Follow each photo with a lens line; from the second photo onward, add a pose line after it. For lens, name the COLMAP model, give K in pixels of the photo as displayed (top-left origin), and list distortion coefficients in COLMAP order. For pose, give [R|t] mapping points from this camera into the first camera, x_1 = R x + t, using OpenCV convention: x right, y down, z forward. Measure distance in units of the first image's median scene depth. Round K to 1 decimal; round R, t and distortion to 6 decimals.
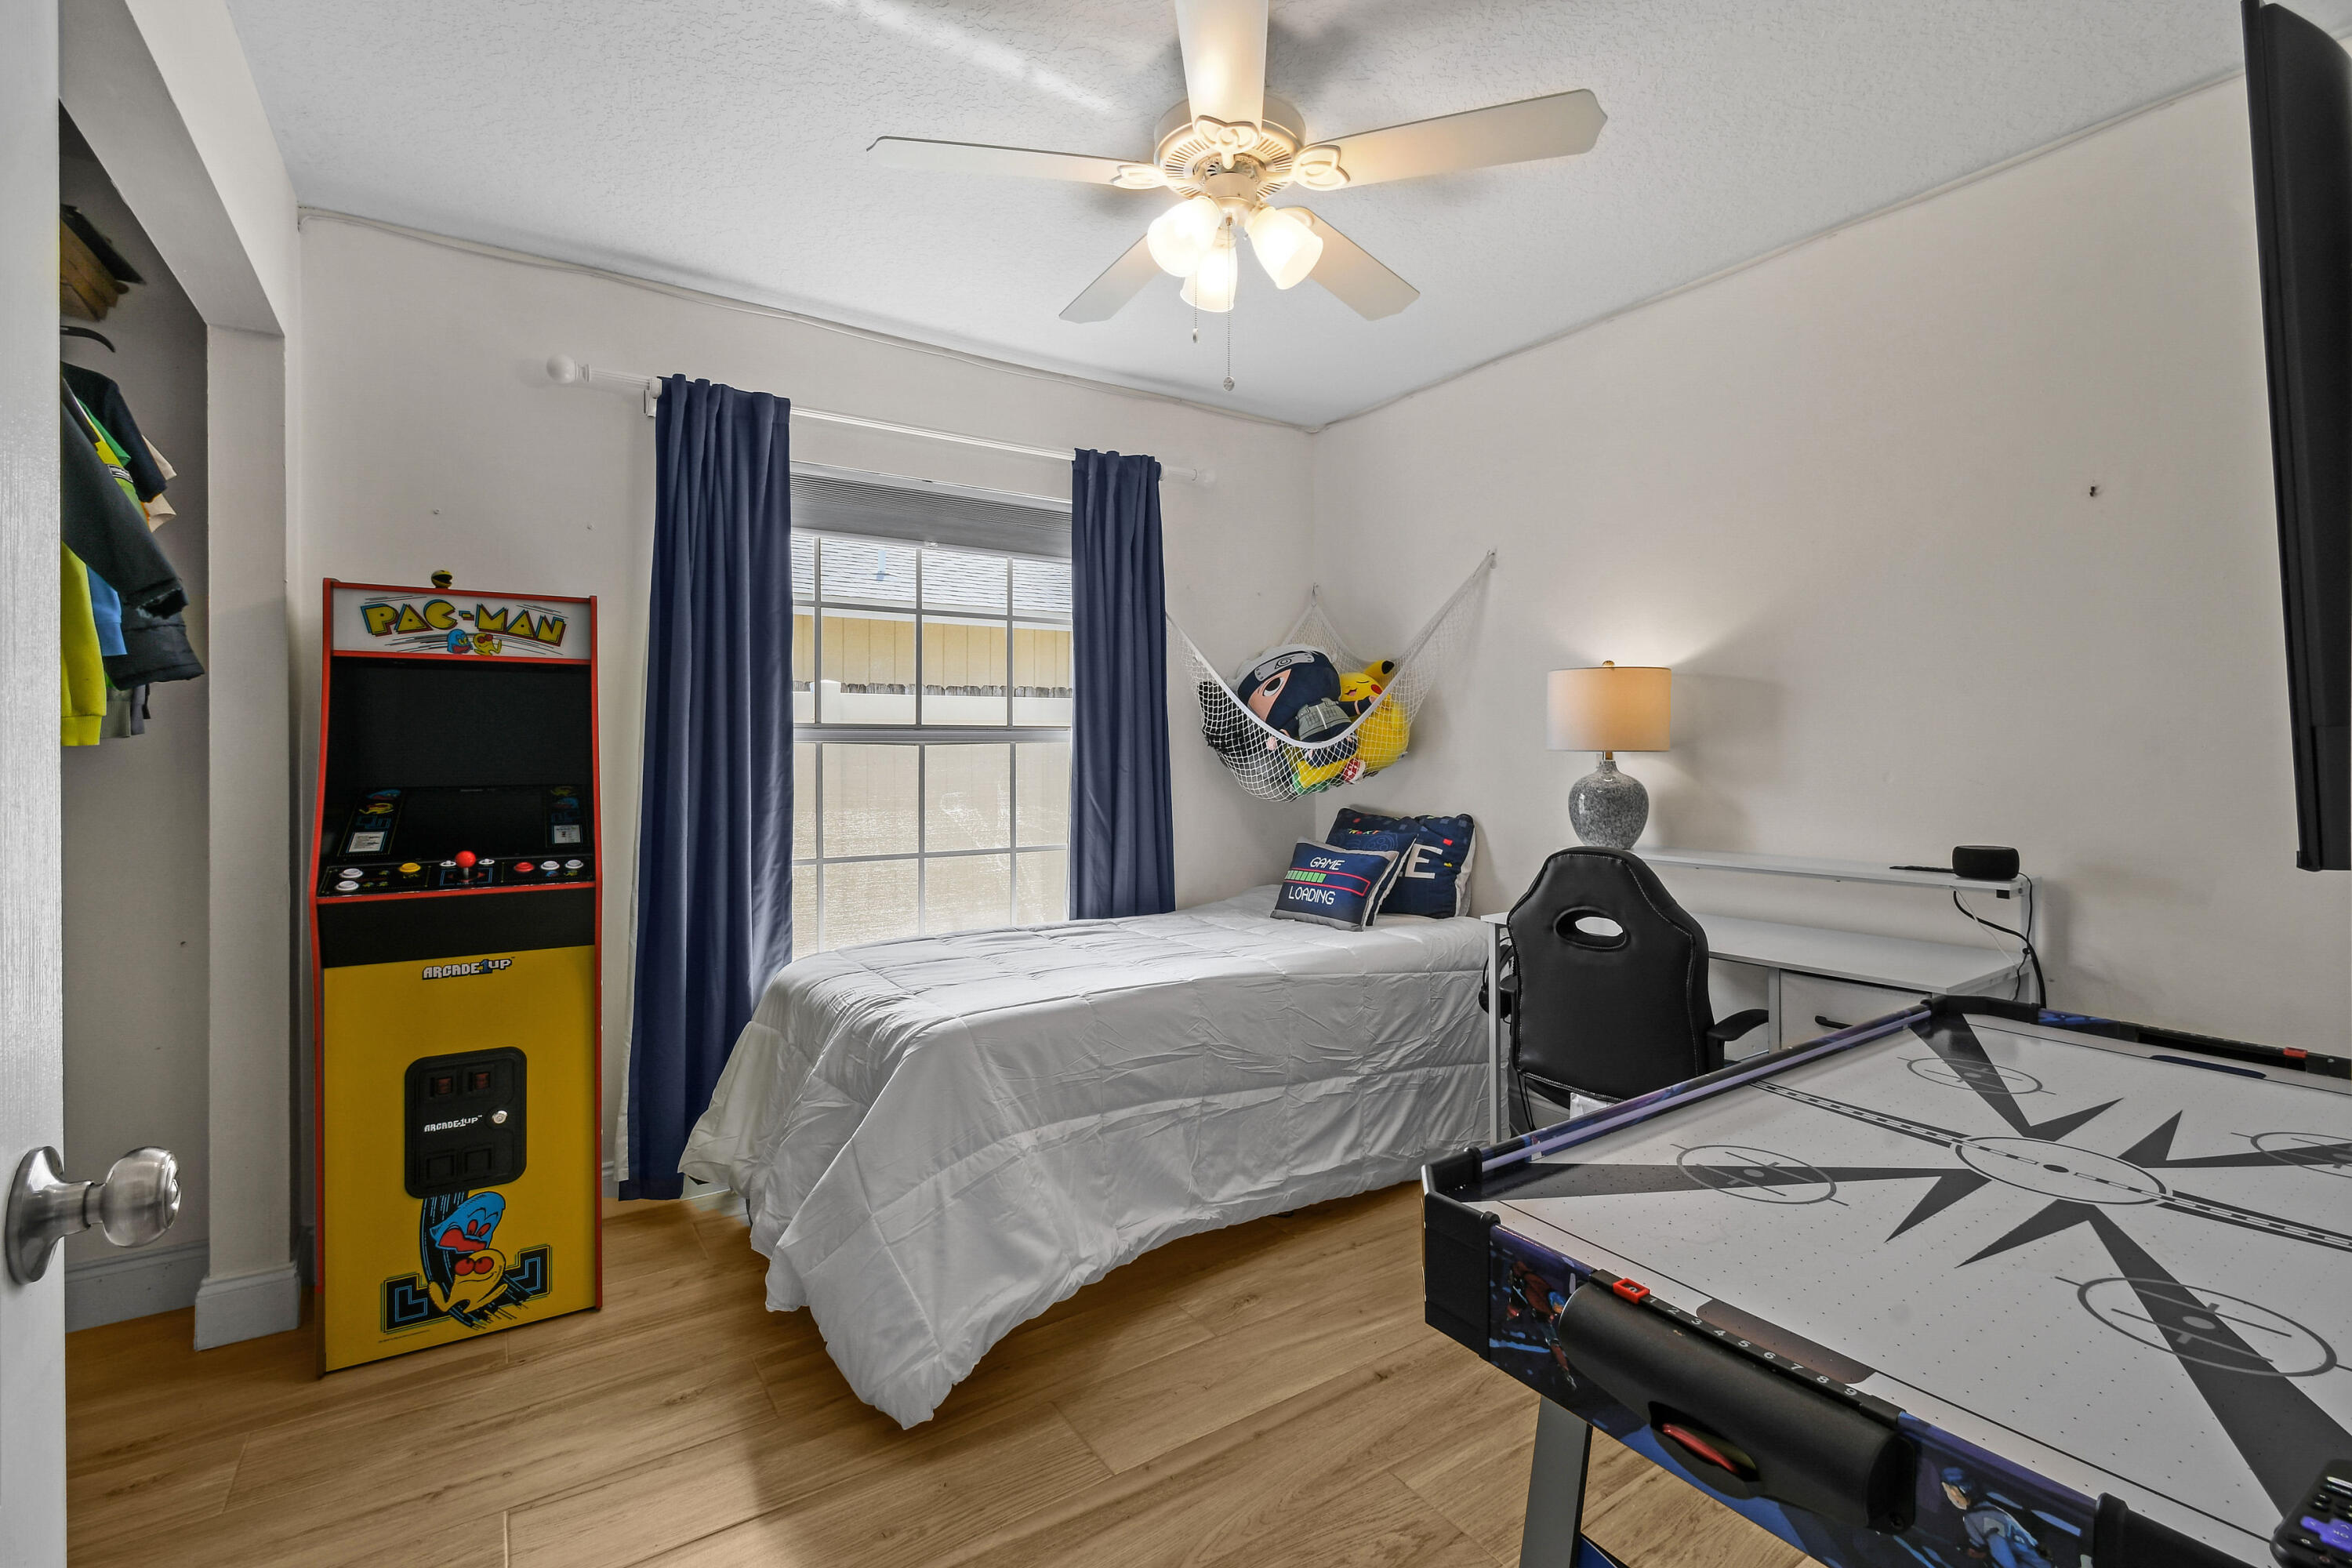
lens RADIAL K [[1041.3, 0, 1177.1], [0, 1041.3, 765.5], [0, 0, 1]] dist [0.004182, 0.000363]
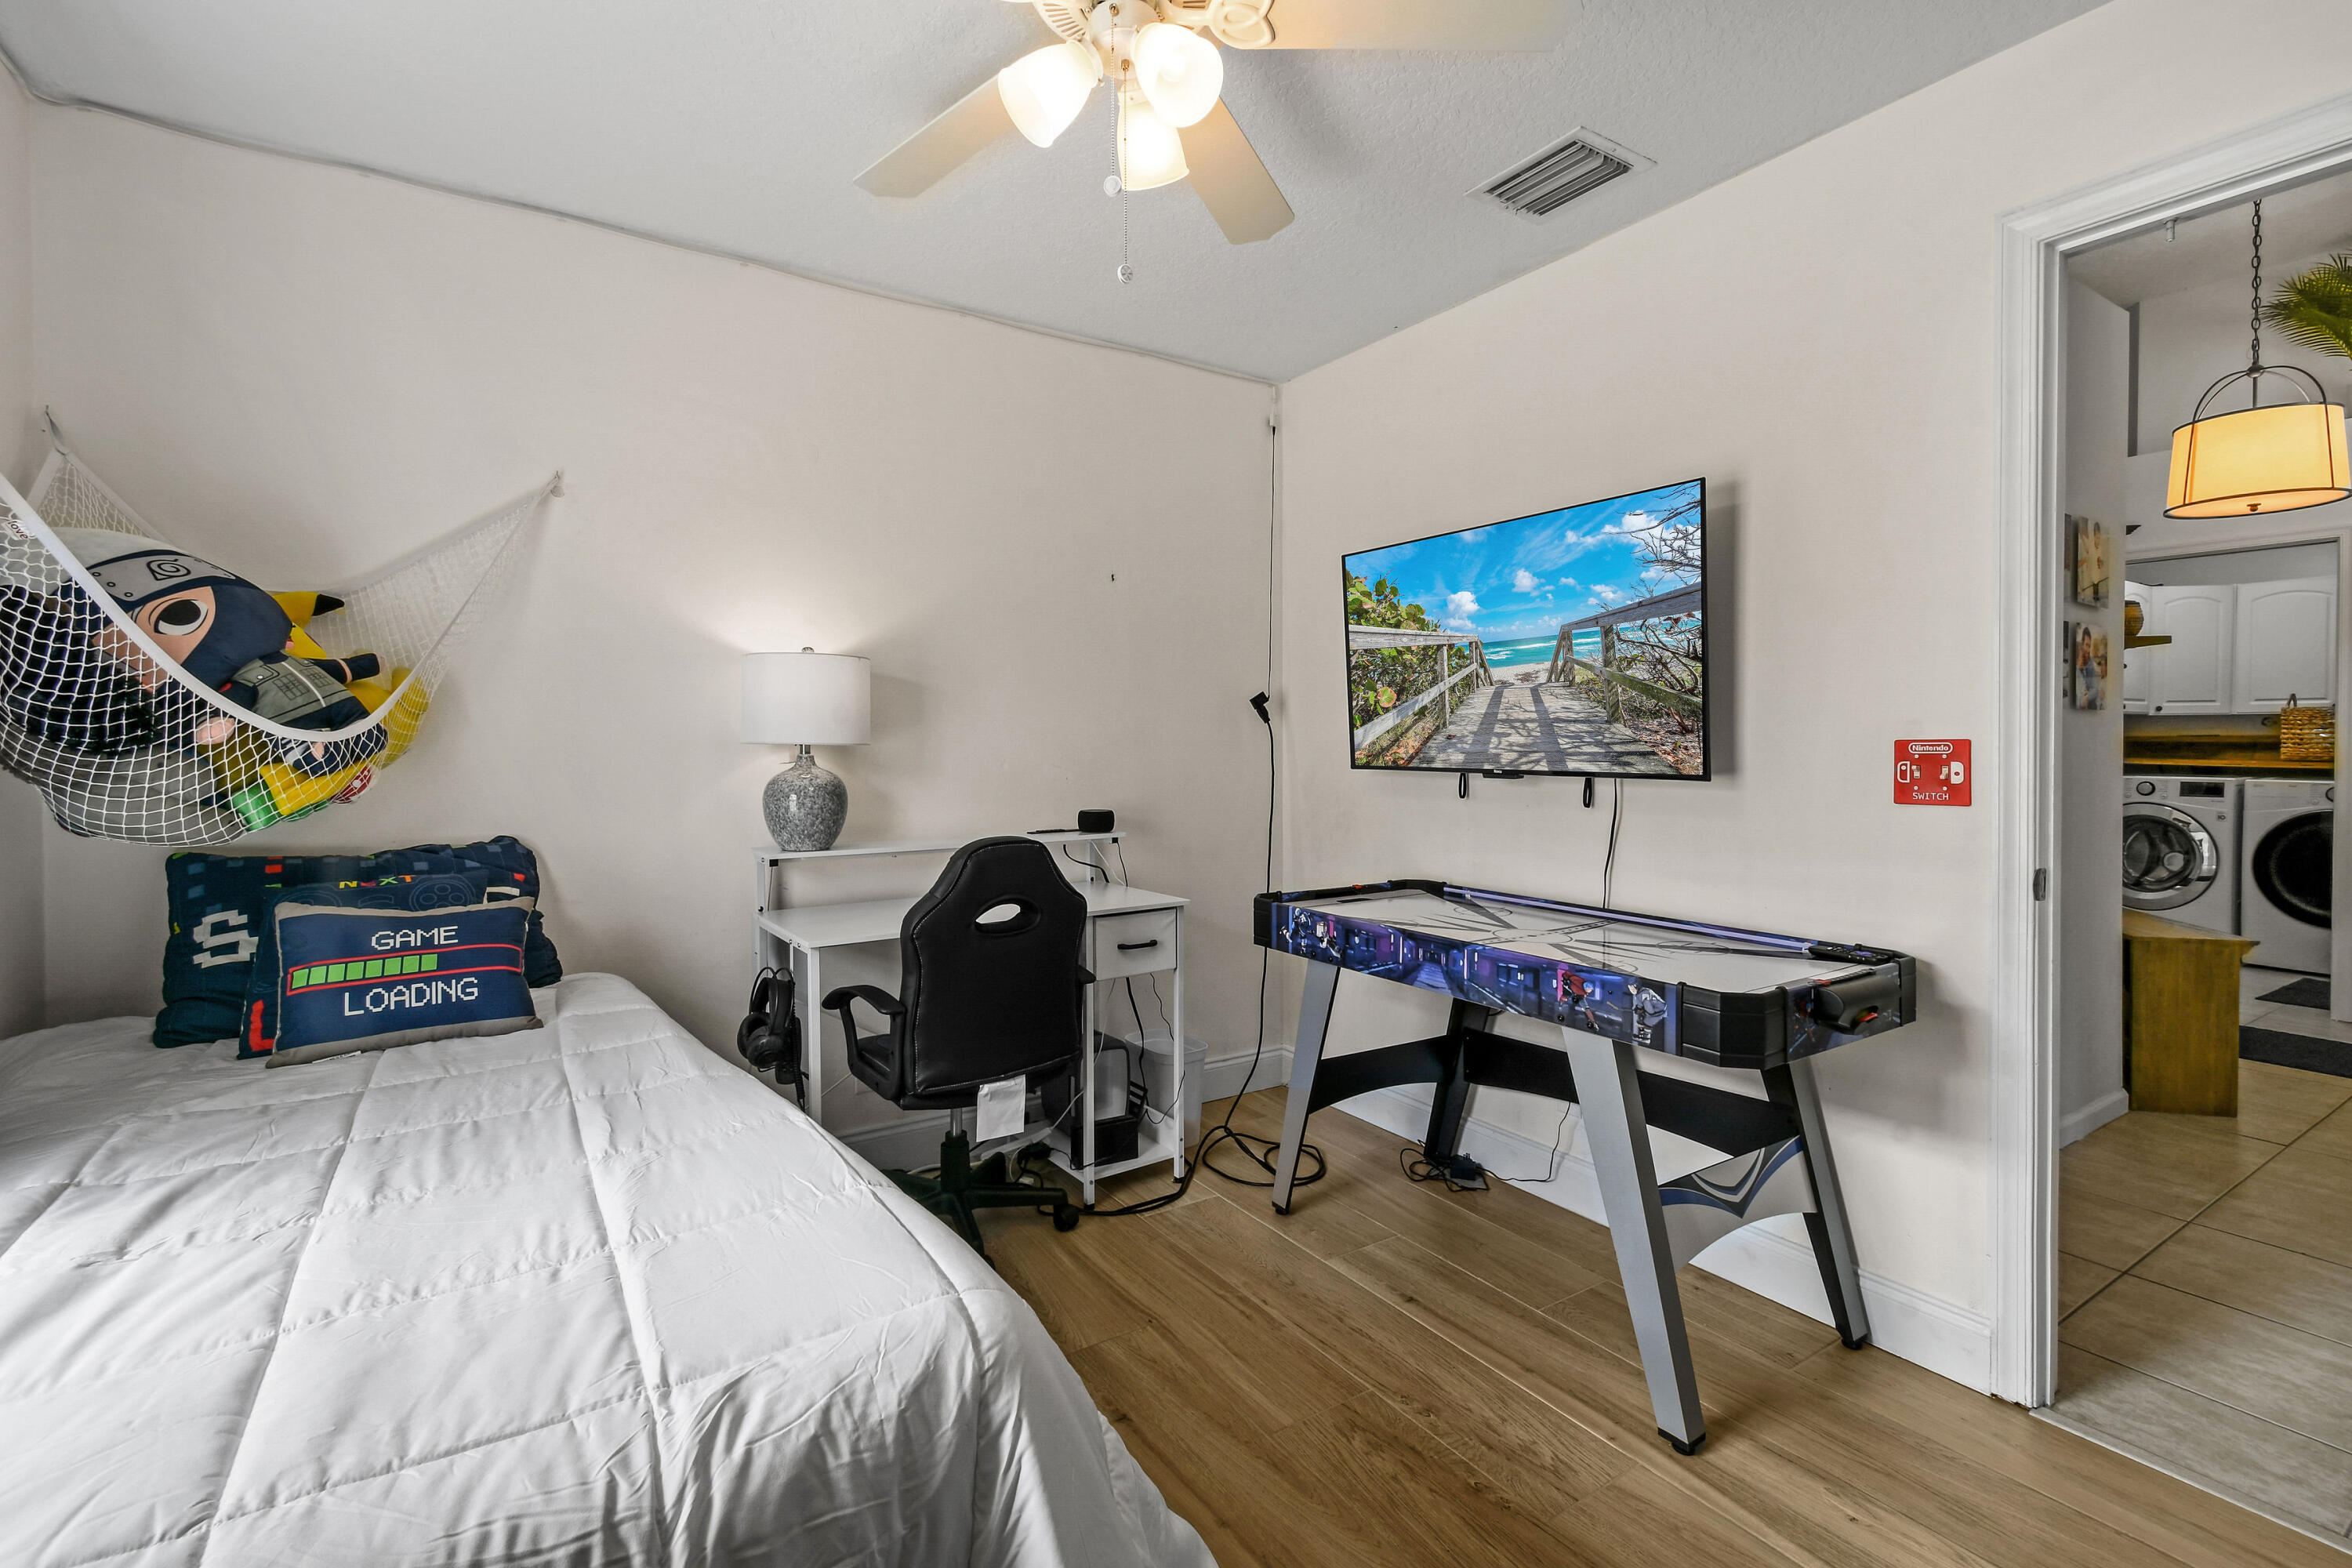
lens RADIAL K [[1041.3, 0, 1177.1], [0, 1041.3, 765.5], [0, 0, 1]] dist [0.004182, 0.000363]
pose [[0.016905, -0.021665, 0.999622, -0.534992], [0.015014, 0.999658, 0.021412, -0.011110], [-0.999744, 0.014646, 0.017225, 0.688246]]
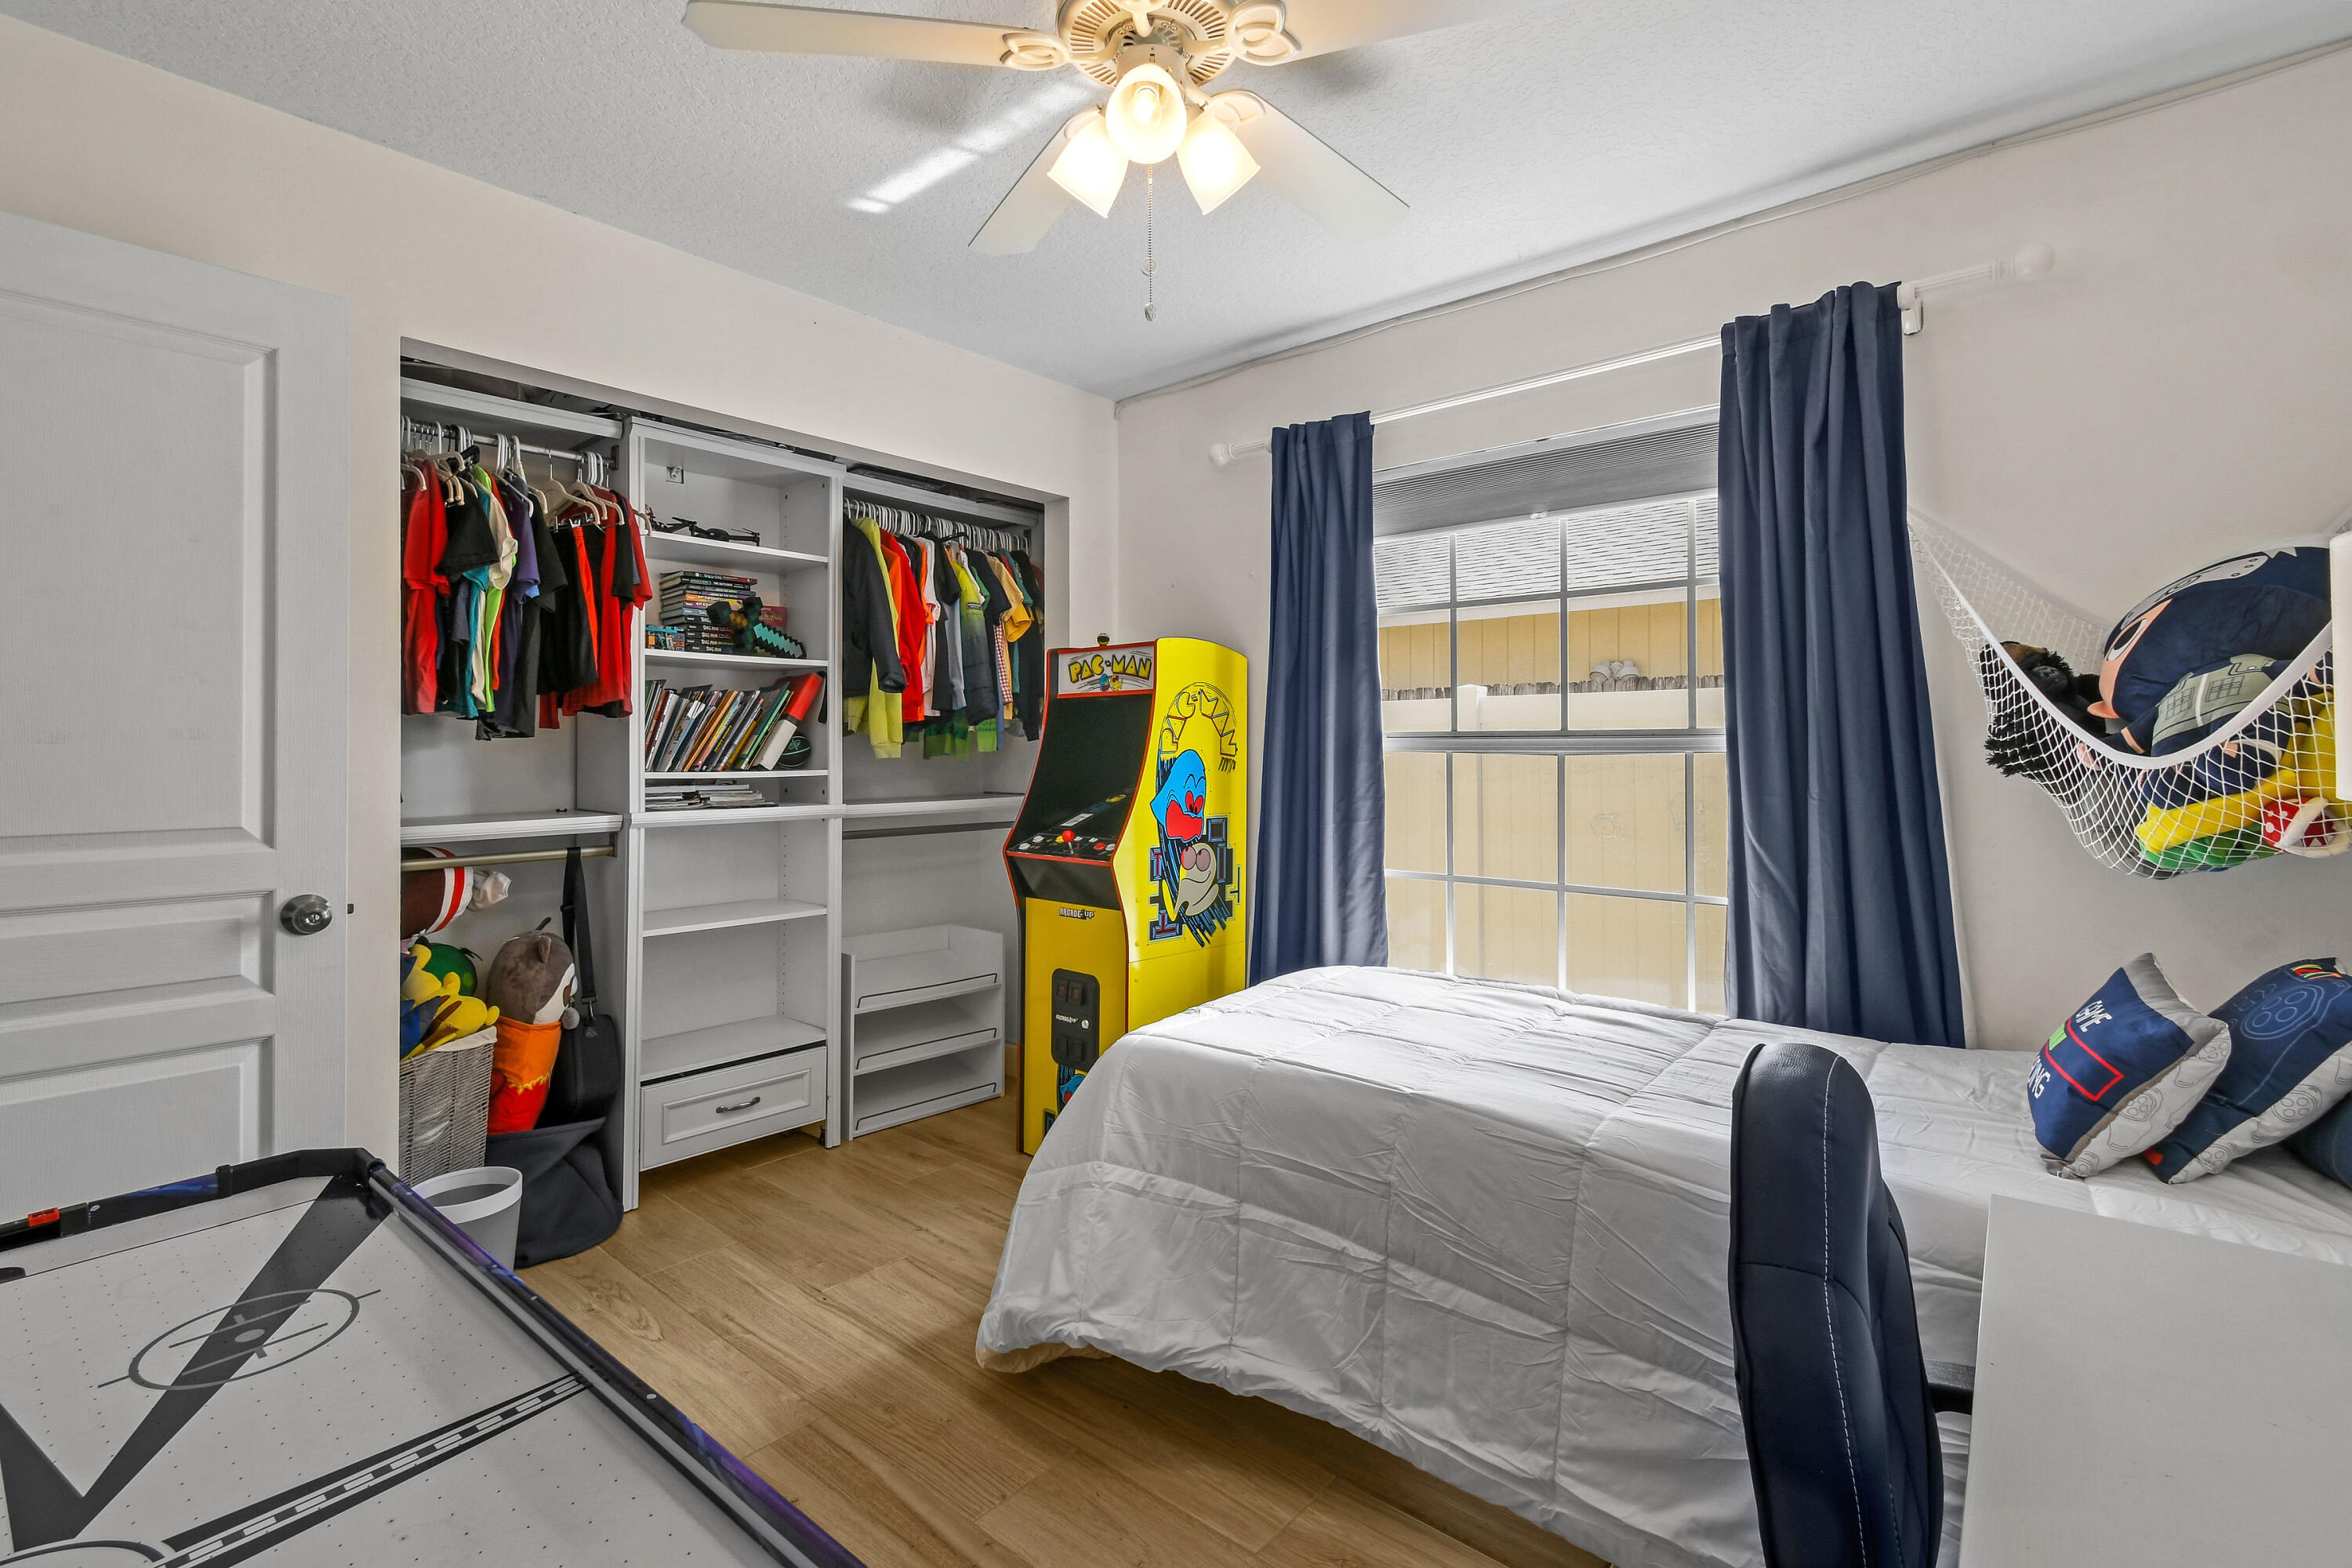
lens RADIAL K [[1092.0, 0, 1203.4], [0, 1092.0, 749.0], [0, 0, 1]] dist [0.003102, 0.000358]
pose [[0.269975, 0.002280, -0.962865, 0.627746], [-0.014077, 0.999900, -0.001579, -0.023150], [0.962764, 0.013980, 0.269980, 0.596924]]
